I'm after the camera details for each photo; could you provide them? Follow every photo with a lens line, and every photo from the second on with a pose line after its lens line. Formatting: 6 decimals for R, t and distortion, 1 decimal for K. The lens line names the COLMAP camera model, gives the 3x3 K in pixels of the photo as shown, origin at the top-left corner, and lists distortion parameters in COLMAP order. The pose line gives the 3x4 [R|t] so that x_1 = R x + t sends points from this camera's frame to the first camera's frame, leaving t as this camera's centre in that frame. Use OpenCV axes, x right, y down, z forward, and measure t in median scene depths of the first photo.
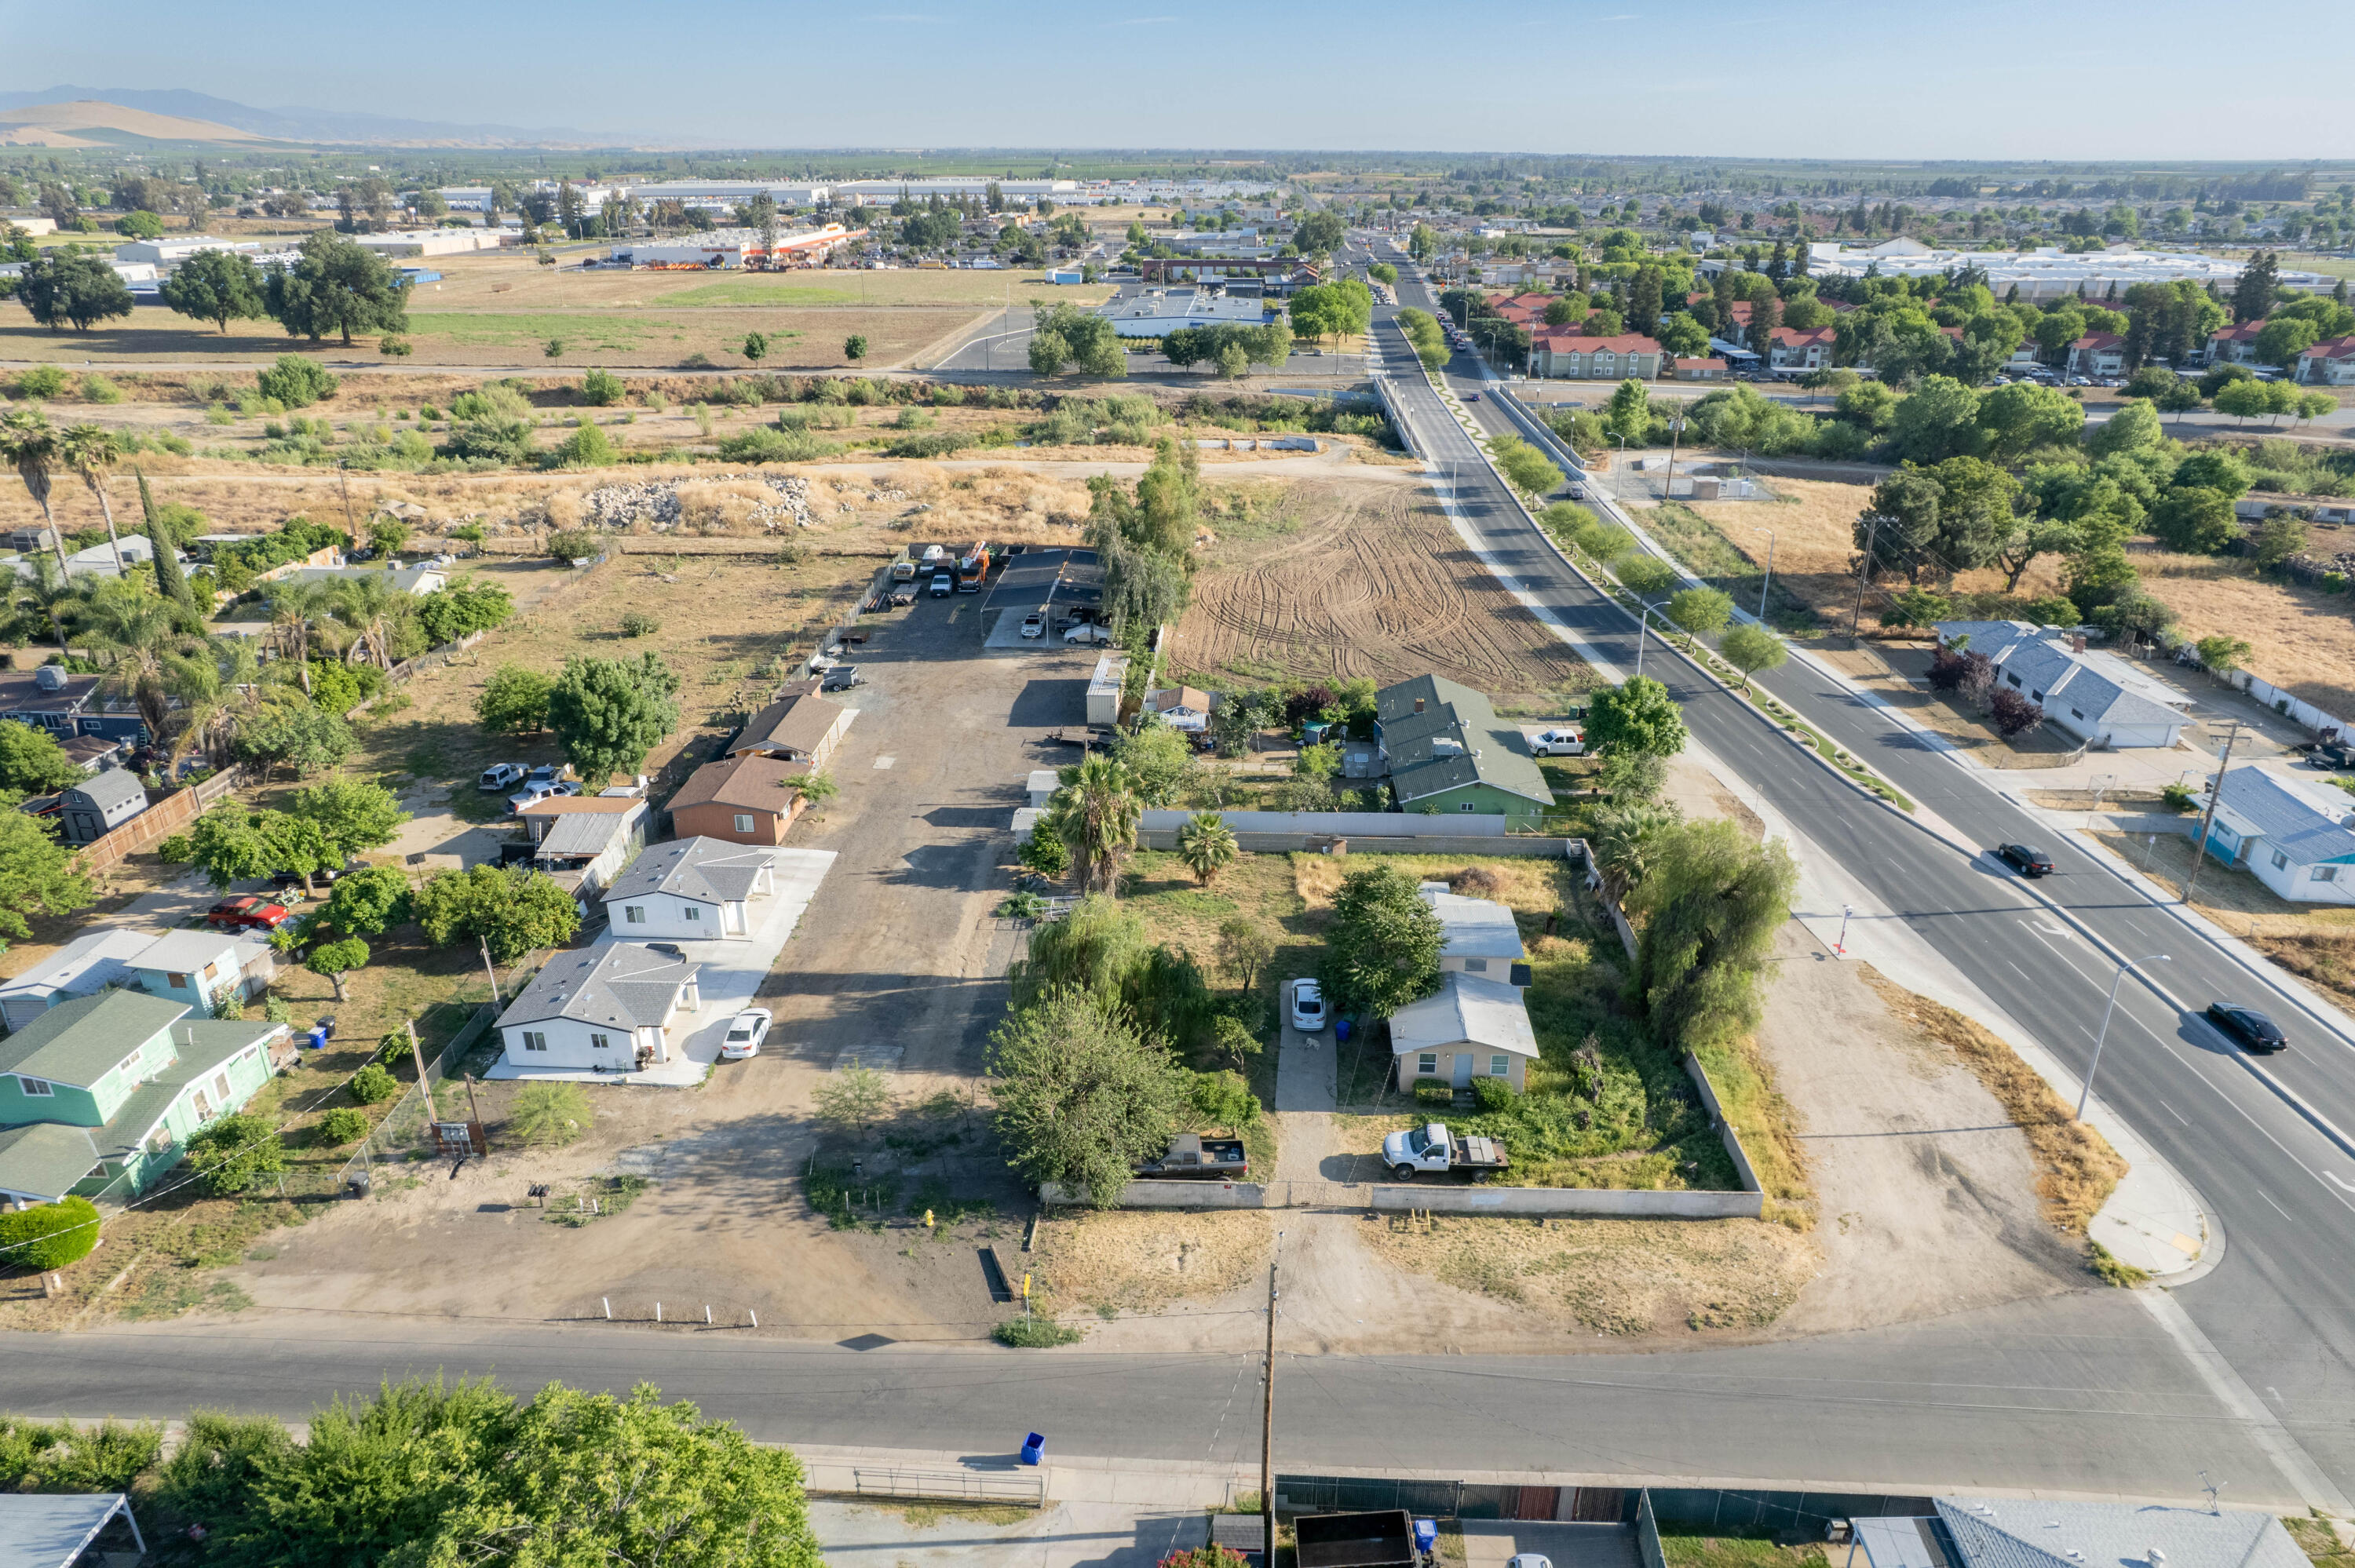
lens RADIAL K [[1499.0, 0, 1196.5], [0, 1499.0, 804.0], [0, 0, 1]] dist [-0.071596, 0.076921]
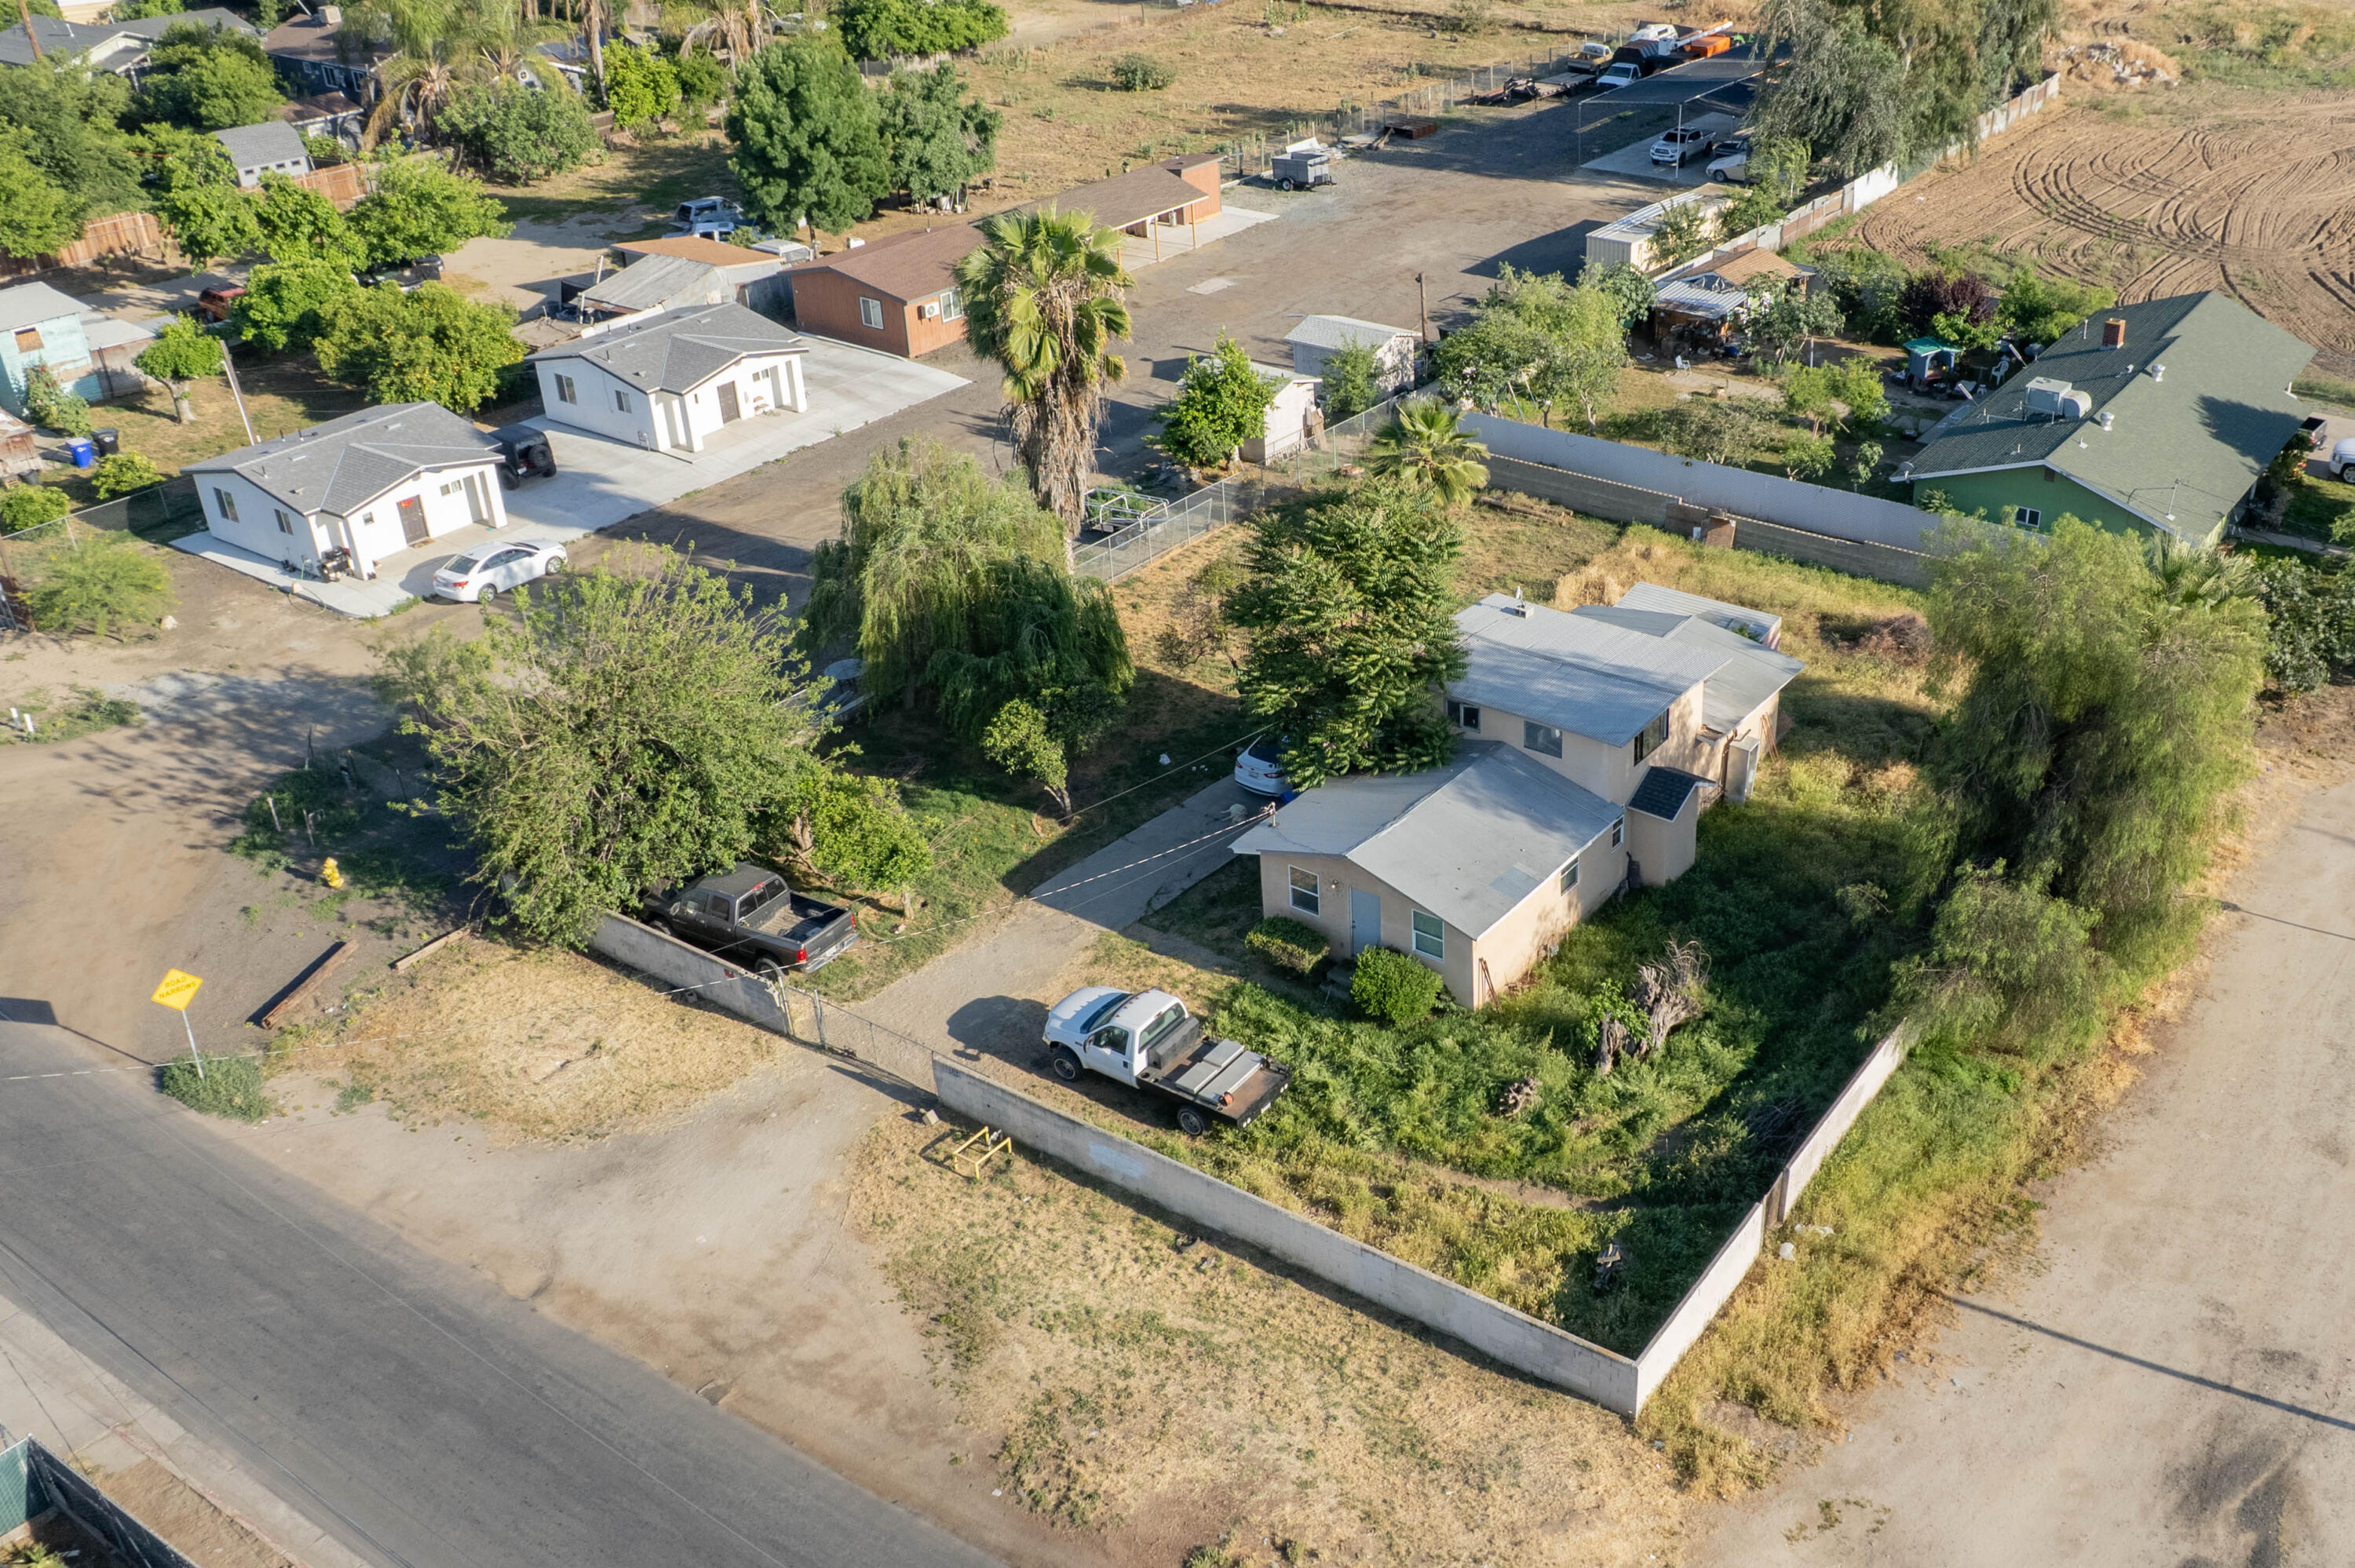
lens RADIAL K [[2158.5, 0, 1479.5], [0, 2158.5, 782.6], [0, 0, 1]] dist [-0.031028, 0.004300]
pose [[0.862993, 0.246661, -0.440910, 0.402448], [-0.201536, 0.968348, 0.147262, 0.021086], [0.463278, -0.038226, 0.885388, 0.330579]]
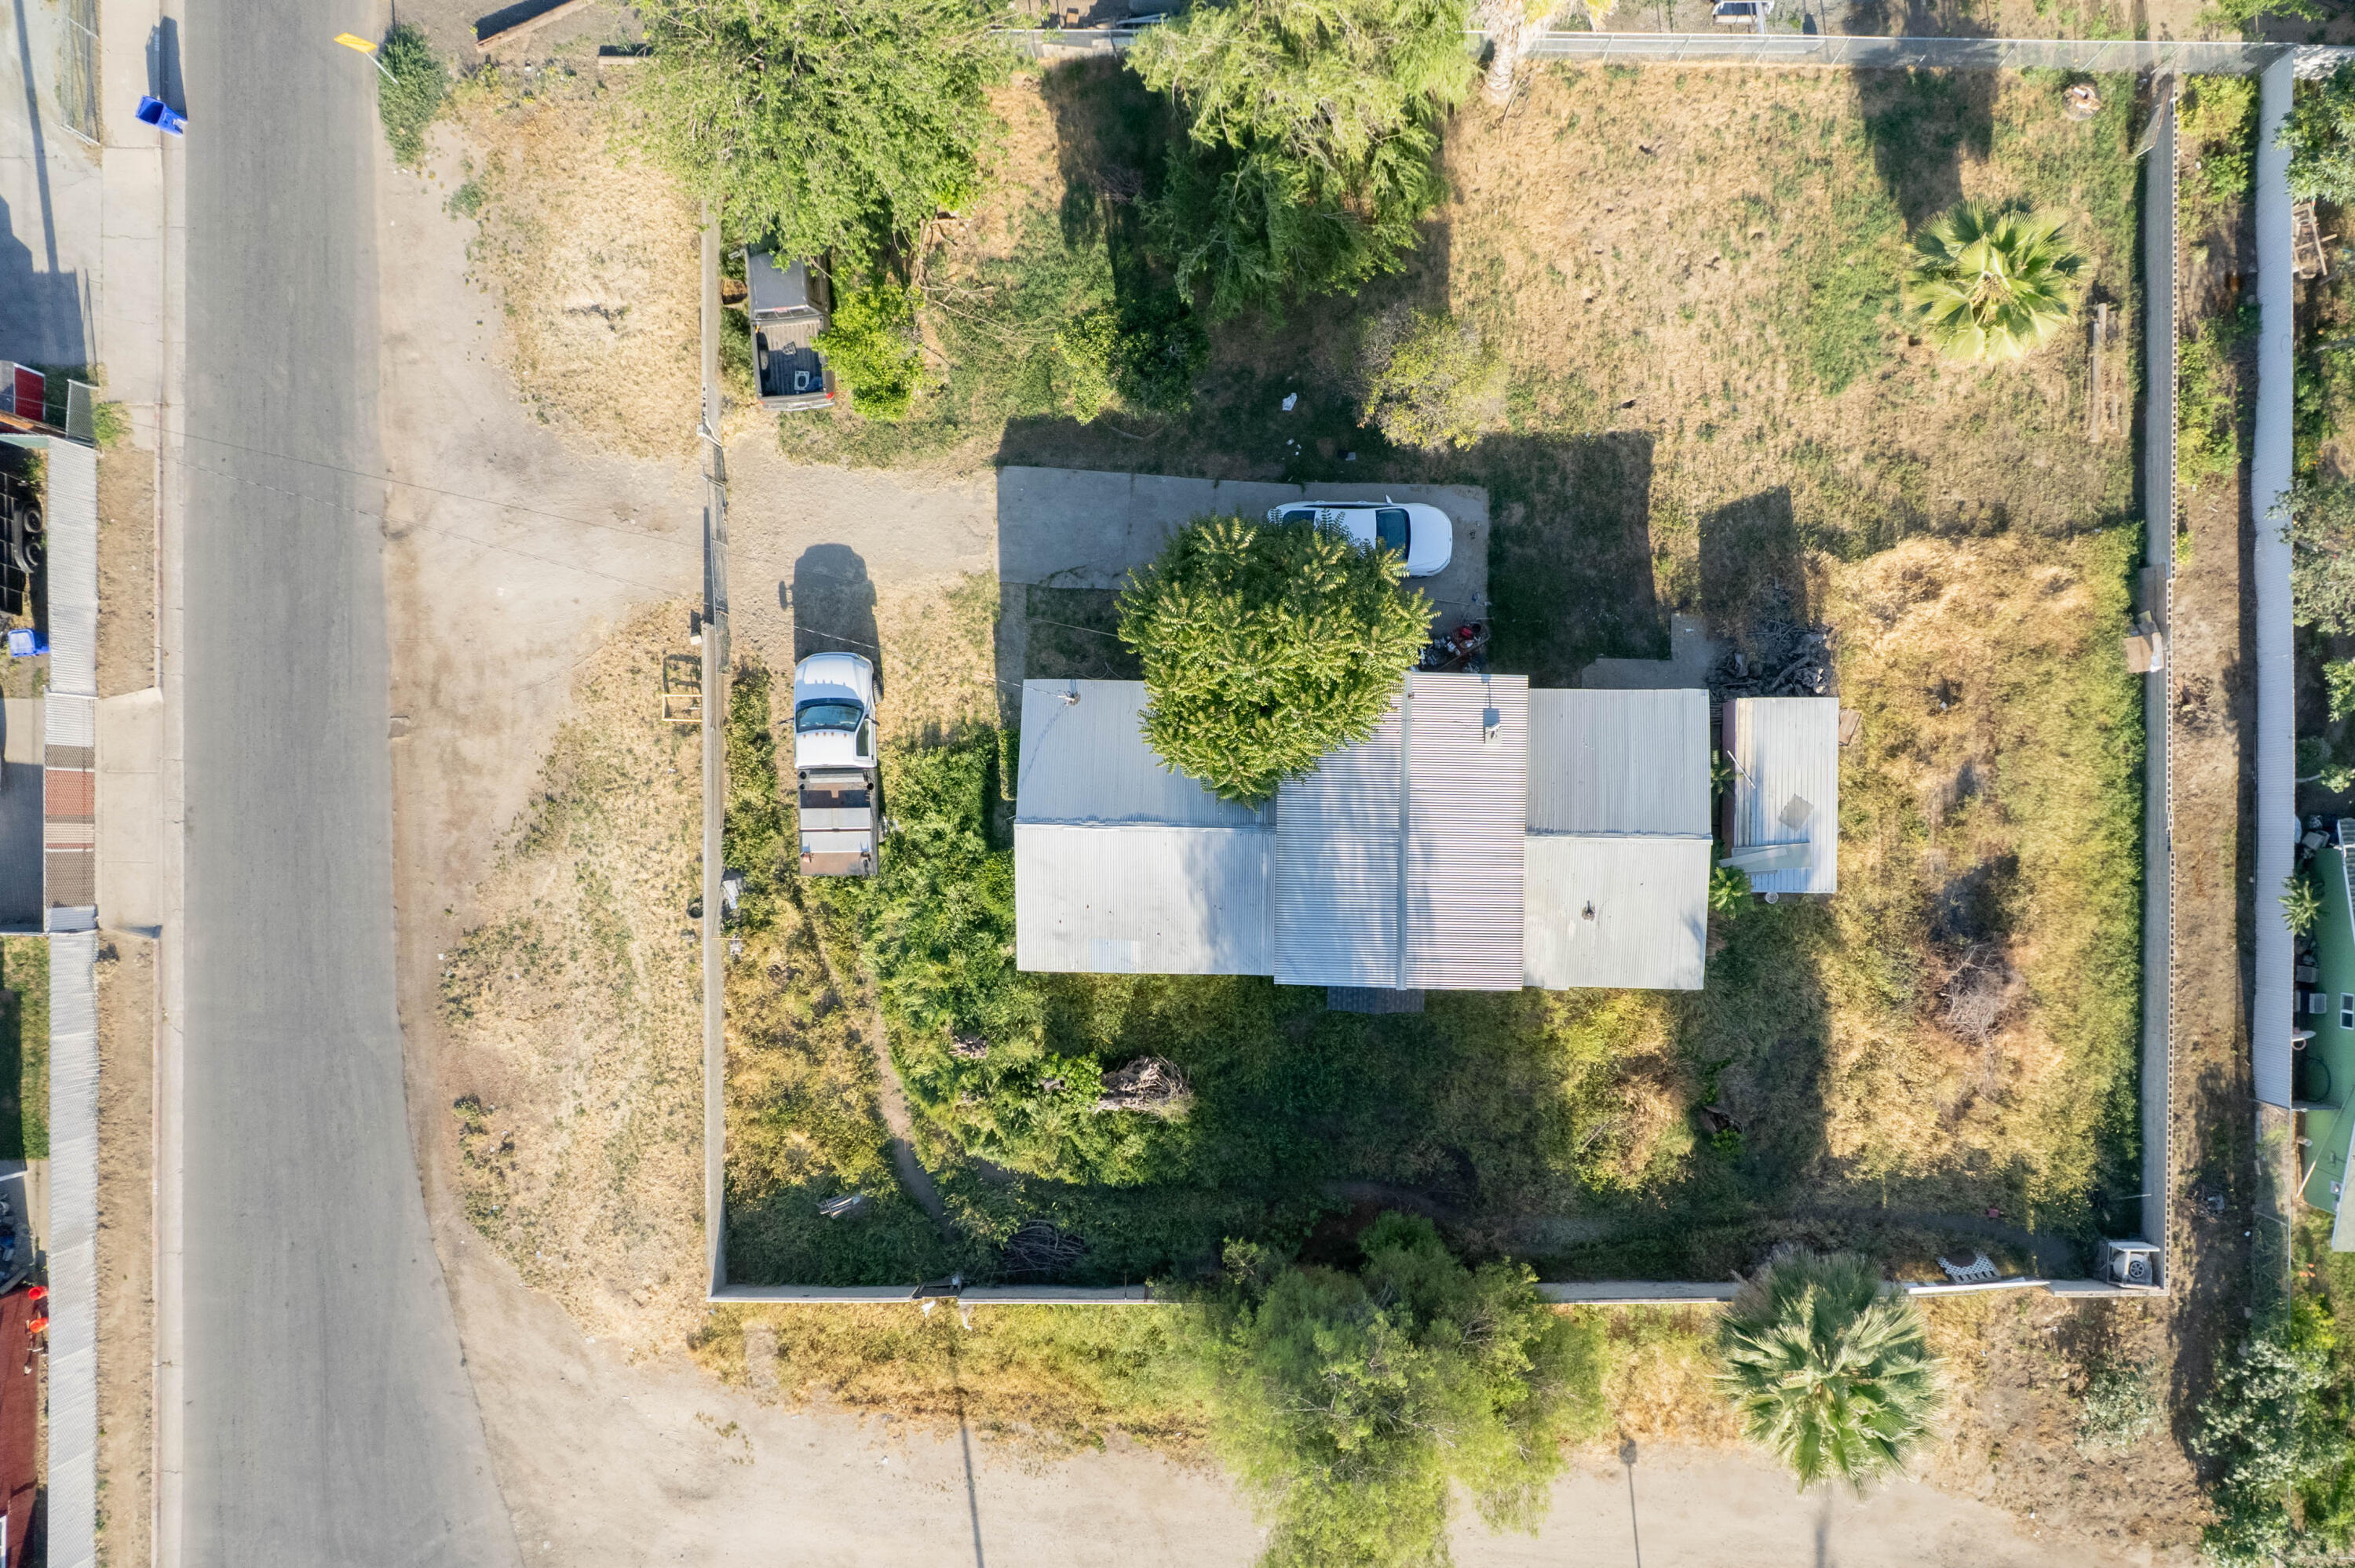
lens RADIAL K [[1499.0, 0, 1196.5], [0, 1499.0, 804.0], [0, 0, 1]] dist [-0.071596, 0.076921]
pose [[0.027600, 0.999616, 0.002663, 0.137105], [-0.390900, 0.008341, 0.920395, -0.241056], [0.920019, -0.026444, 0.390980, 0.680141]]
